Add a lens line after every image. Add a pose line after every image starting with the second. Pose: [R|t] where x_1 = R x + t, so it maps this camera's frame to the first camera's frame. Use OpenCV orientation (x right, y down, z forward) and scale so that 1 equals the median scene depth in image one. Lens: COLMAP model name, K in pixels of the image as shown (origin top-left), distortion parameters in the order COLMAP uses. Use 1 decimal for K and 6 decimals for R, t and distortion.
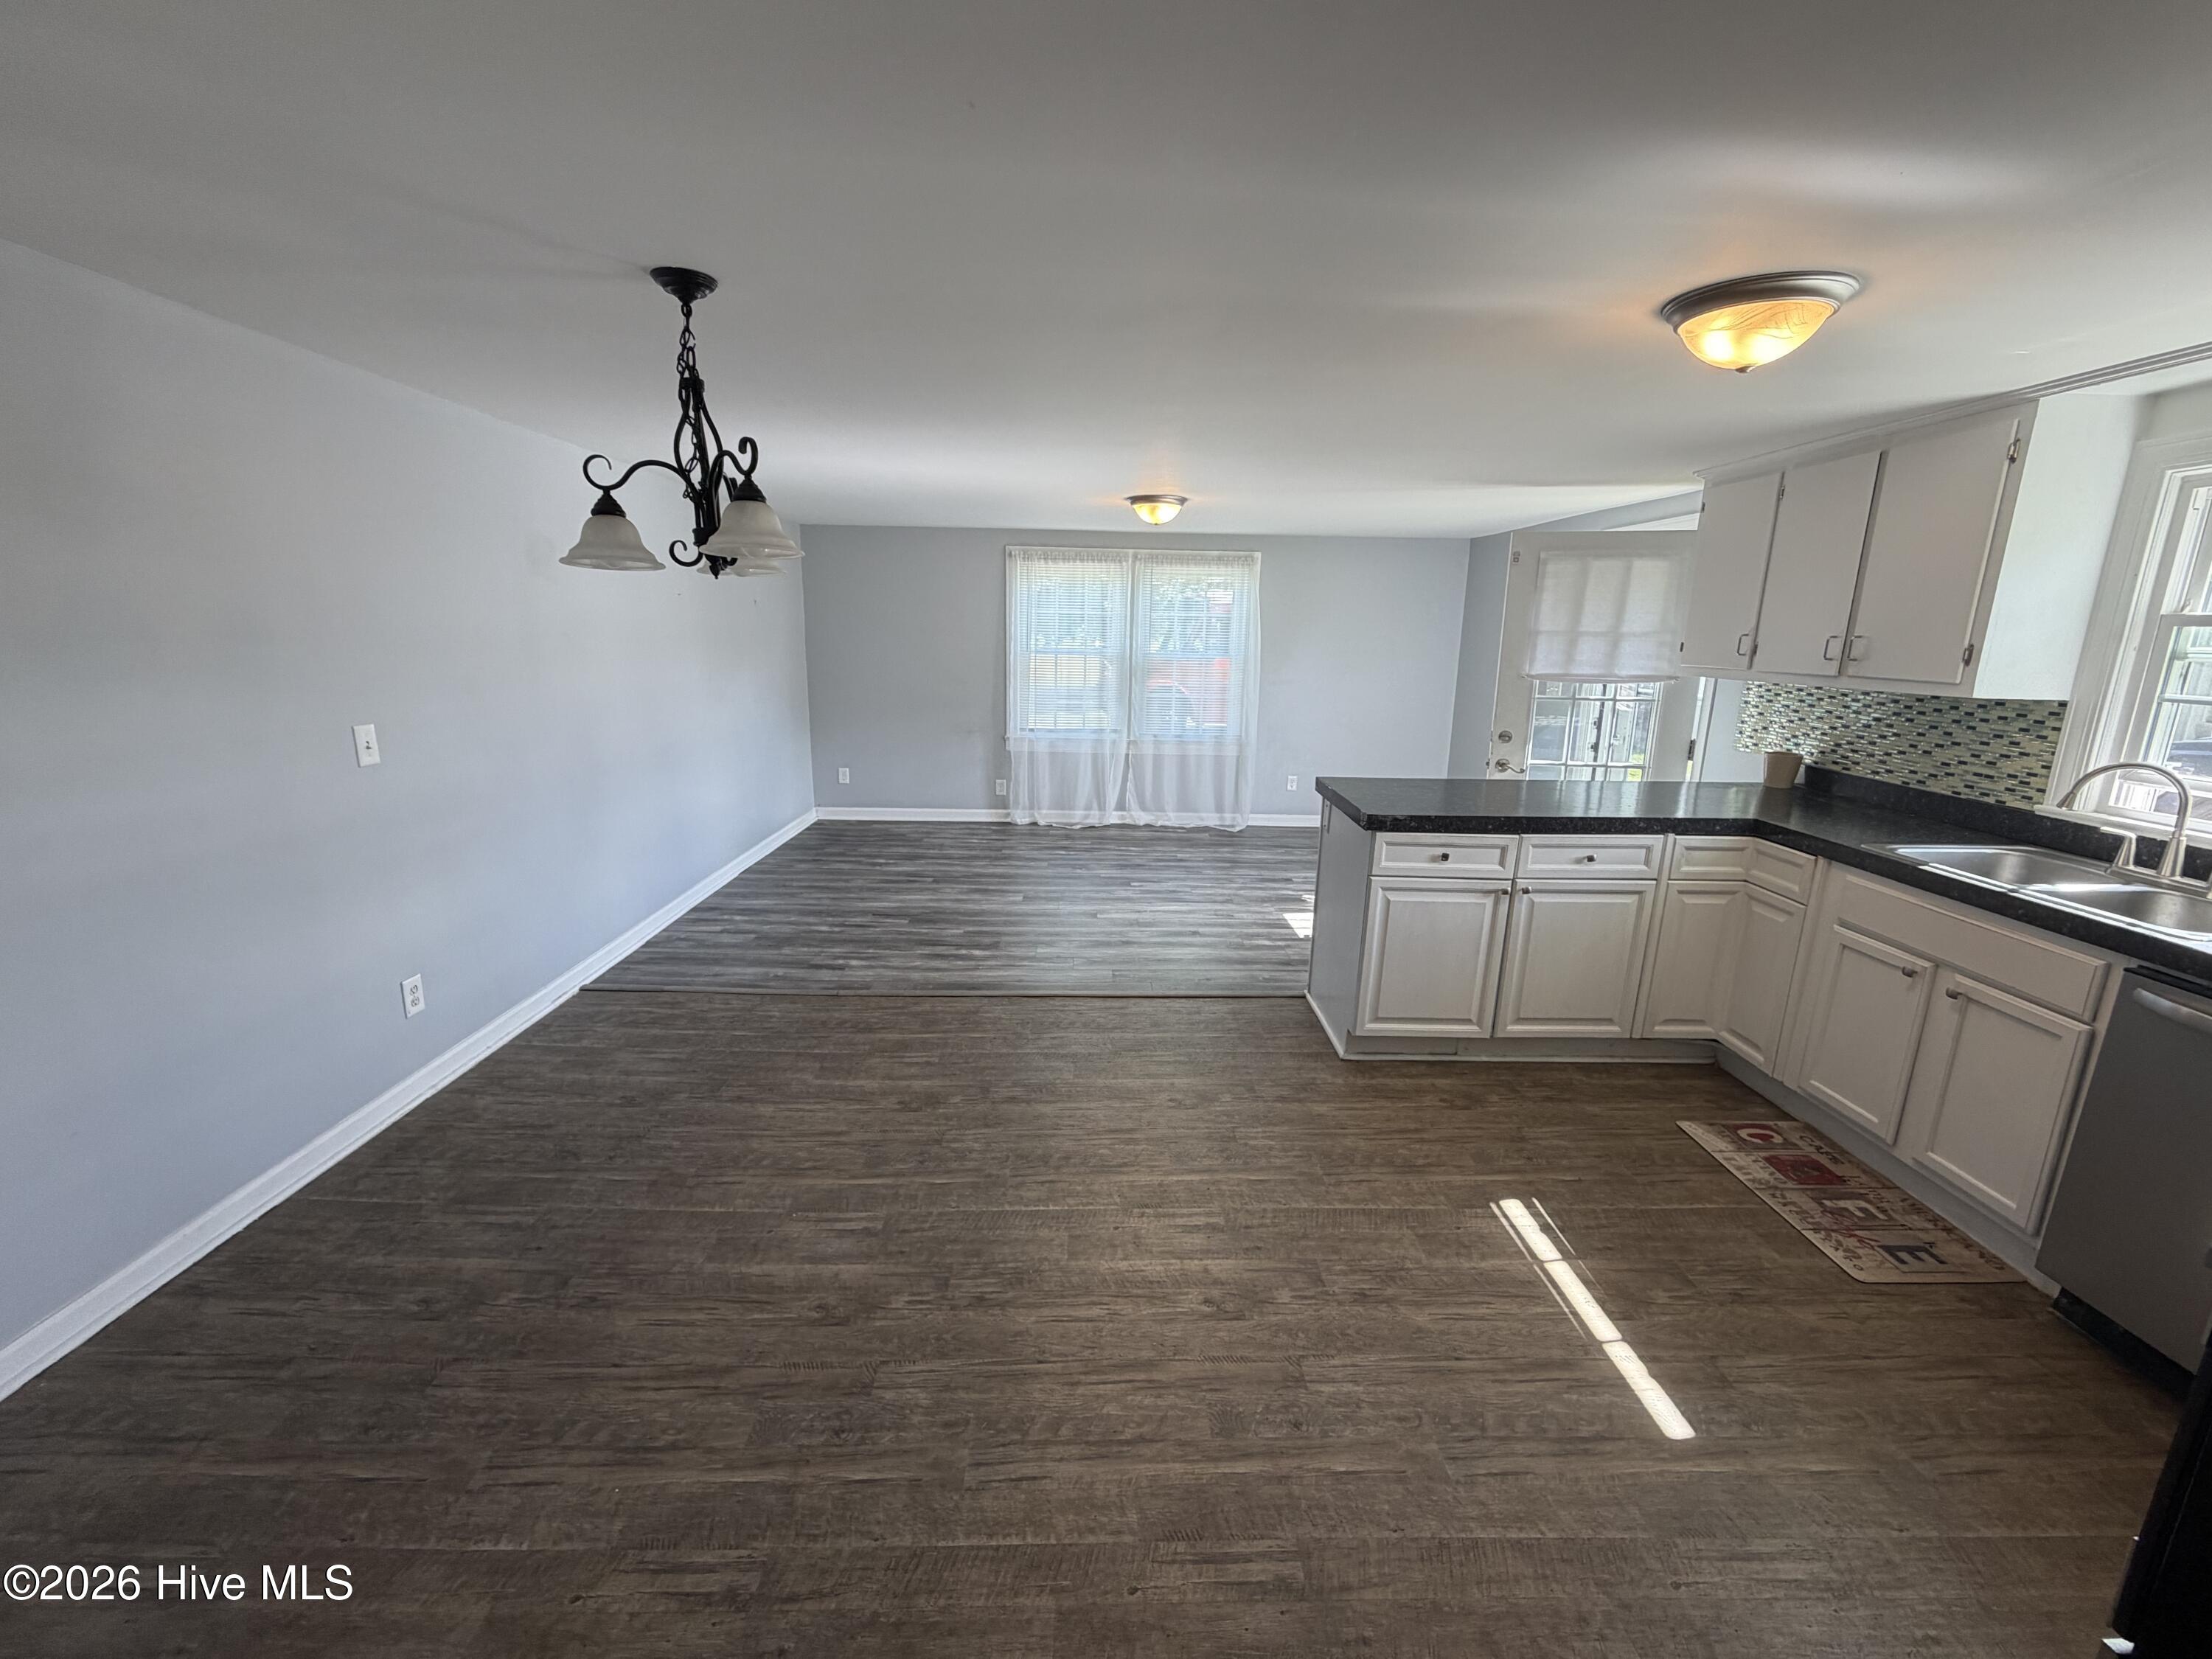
lens RADIAL K [[900.5, 0, 1106.0], [0, 900.5, 829.5], [0, 0, 1]] dist [0.001381, 0.000147]
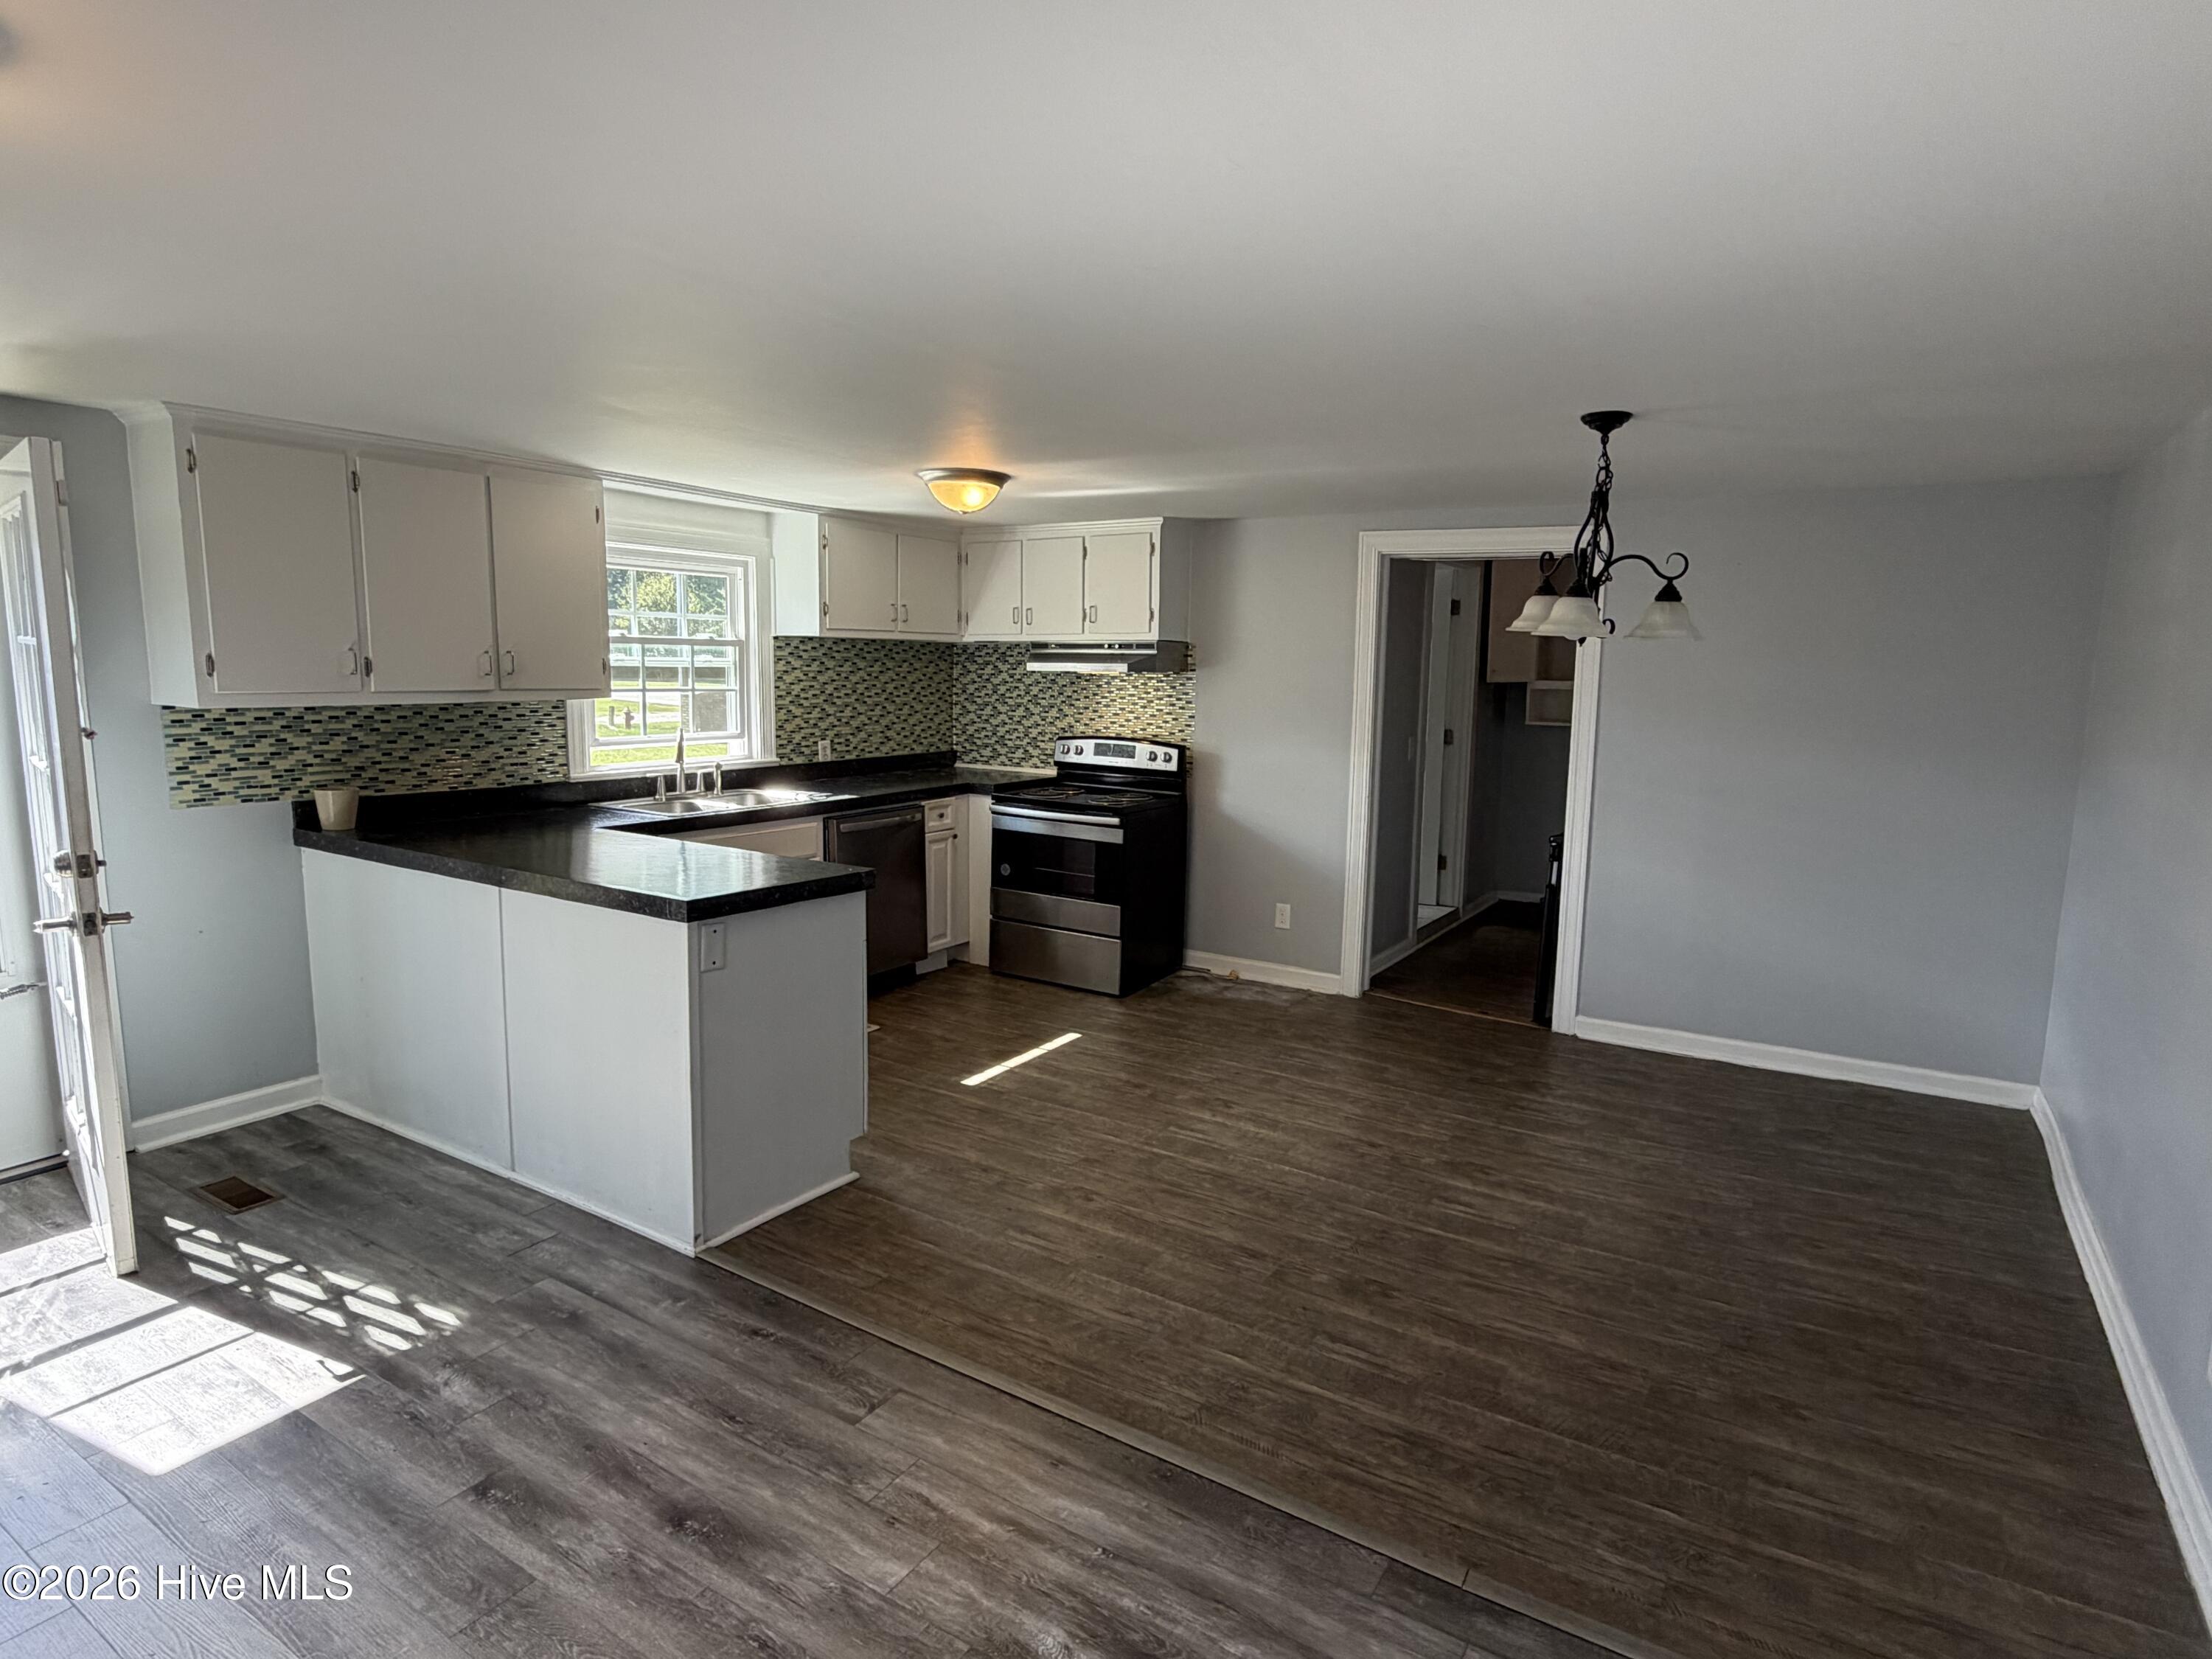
lens RADIAL K [[1206.7, 0, 1106.0], [0, 1206.7, 829.5], [0, 0, 1]] dist [-0.000188, -0.002069]
pose [[-0.835538, -0.111727, 0.537953, -0.387485], [0.087076, 0.939805, 0.330431, -0.310077], [-0.542488, 0.322930, -0.775514, 1.304987]]
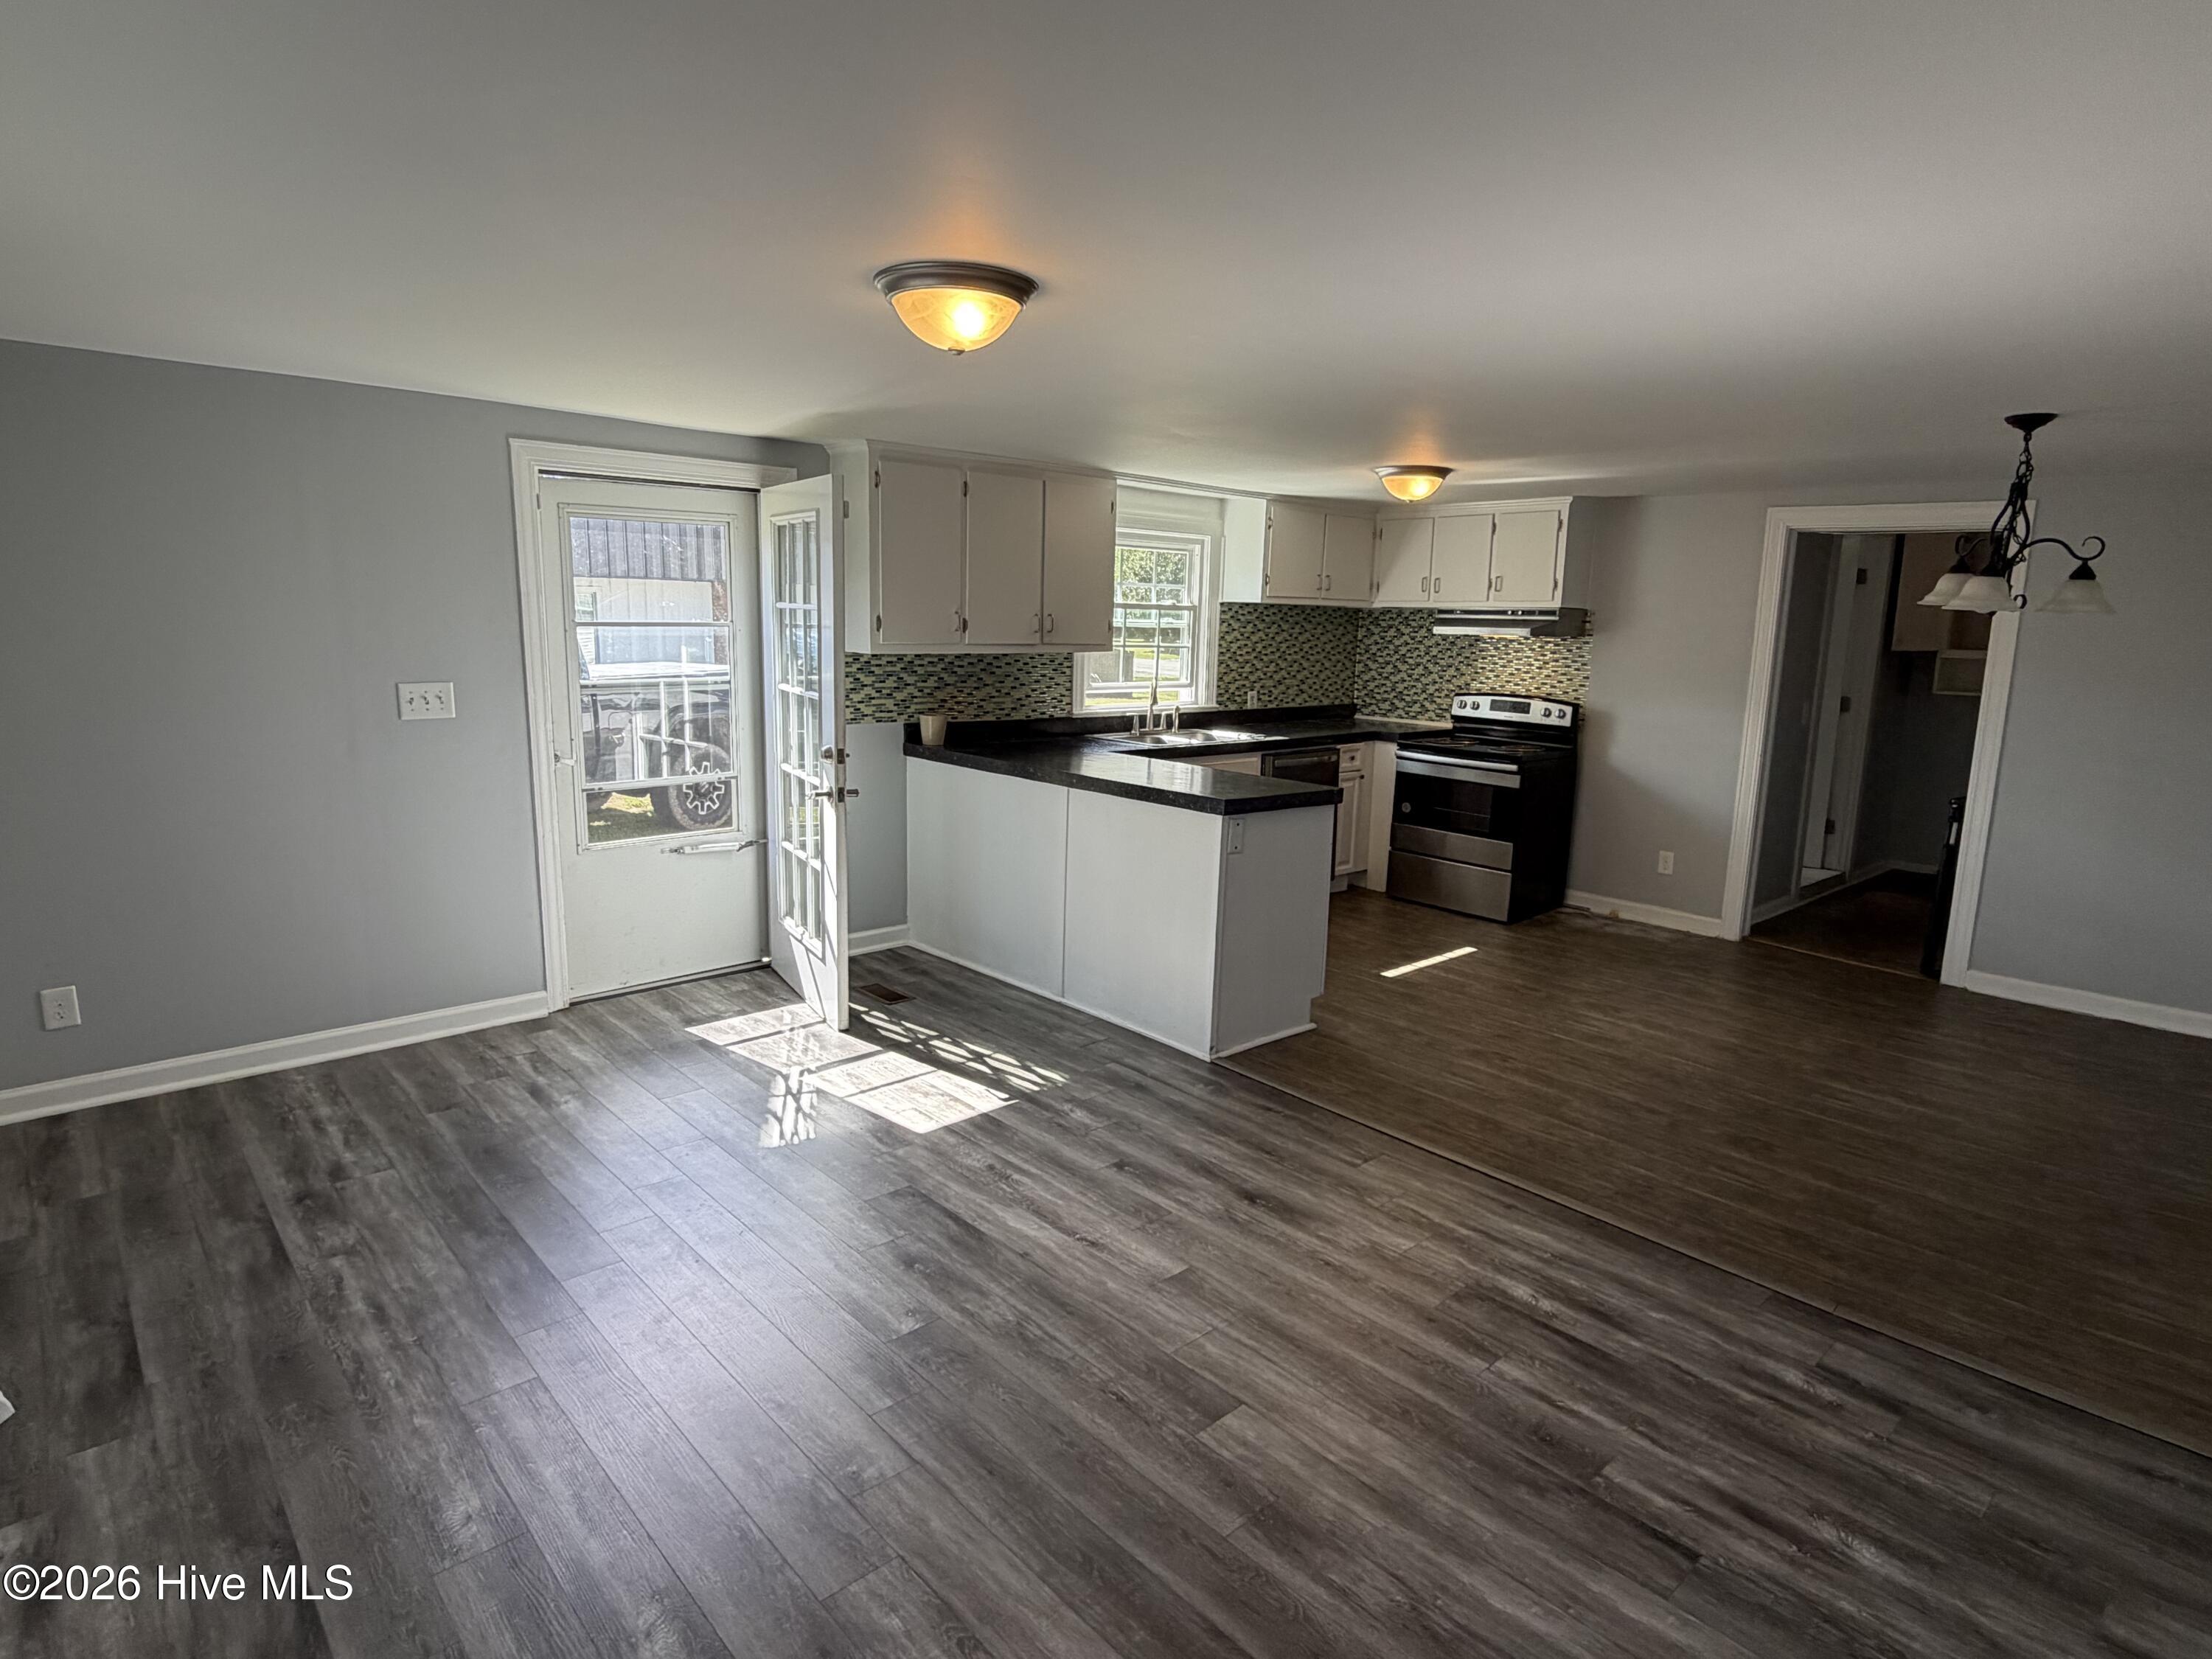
lens RADIAL K [[1206.7, 0, 1106.0], [0, 1206.7, 829.5], [0, 0, 1]] dist [-0.000188, -0.002069]
pose [[-0.661308, -0.169276, 0.730765, -0.457948], [0.126986, 0.934879, 0.331474, -0.371226], [-0.739287, 0.312003, -0.596748, 1.566552]]
